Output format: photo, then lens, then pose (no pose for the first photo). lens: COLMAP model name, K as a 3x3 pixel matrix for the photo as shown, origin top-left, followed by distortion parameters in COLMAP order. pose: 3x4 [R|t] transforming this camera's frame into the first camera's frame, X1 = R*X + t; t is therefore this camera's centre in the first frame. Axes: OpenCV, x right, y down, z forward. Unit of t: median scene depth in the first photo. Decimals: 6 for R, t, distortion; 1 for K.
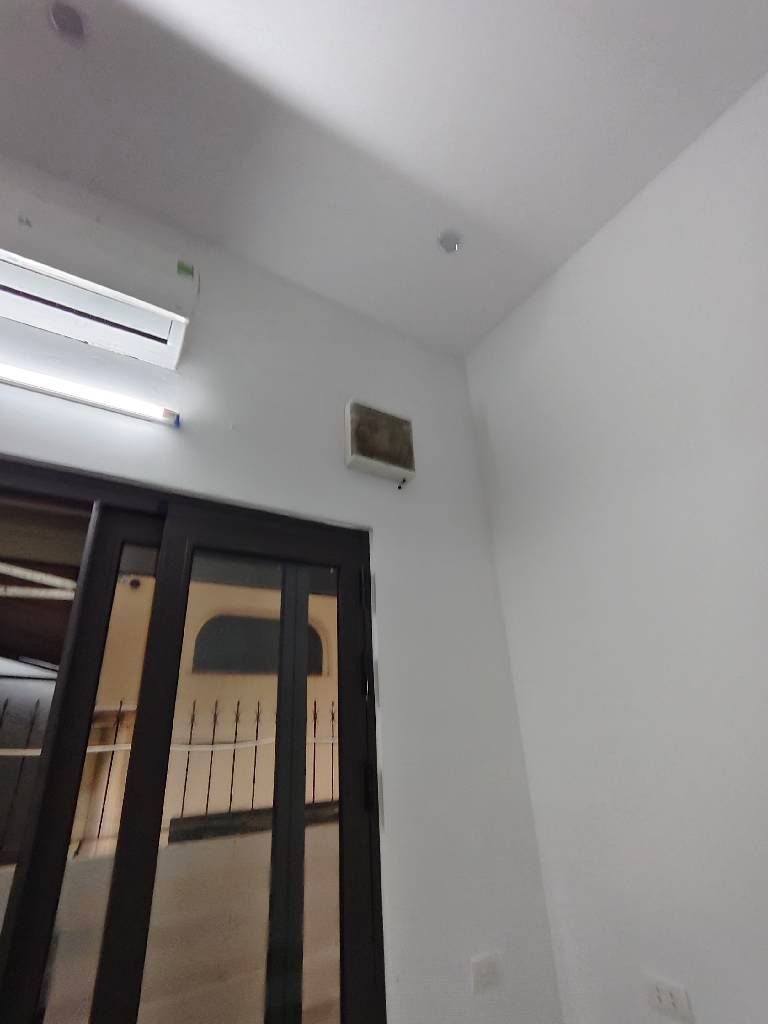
lens RADIAL K [[490.9, 0, 384.0], [0, 490.9, 512.0], [0, 0, 1]] dist [-0.000487, 0.007660]
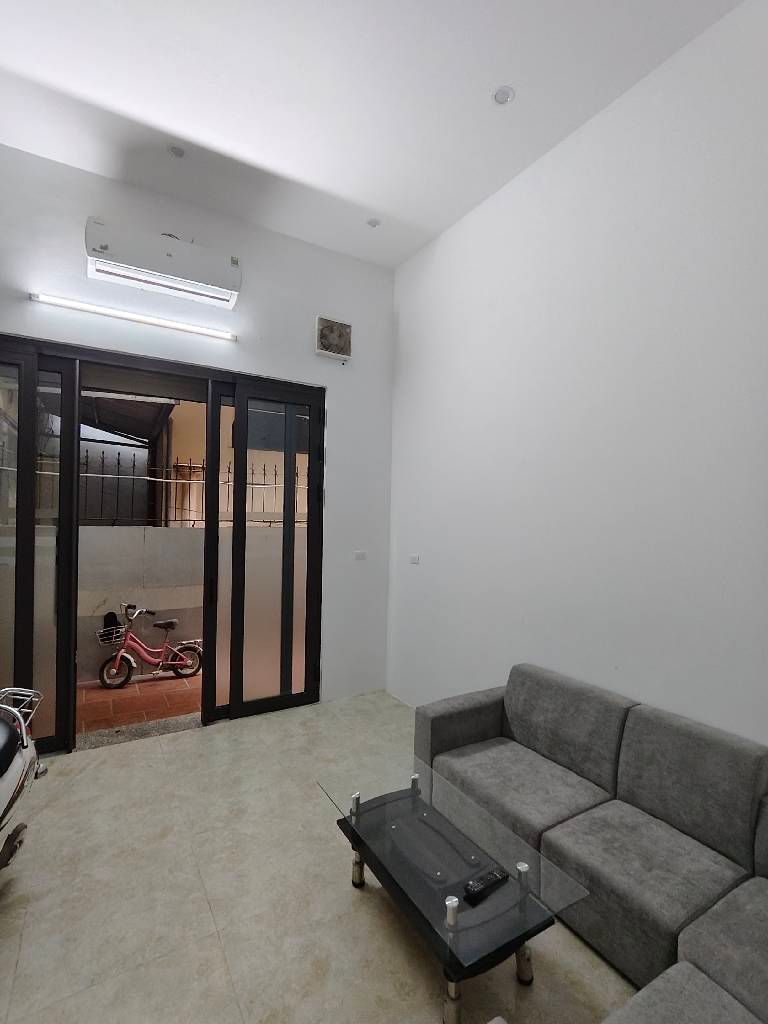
lens RADIAL K [[490.9, 0, 384.0], [0, 490.9, 512.0], [0, 0, 1]] dist [-0.000487, 0.007660]
pose [[0.998094, 0.061701, -0.001191, 0.258482], [-0.055755, 0.909851, 0.411172, -0.360201], [0.026453, -0.410322, 0.911557, -1.147207]]
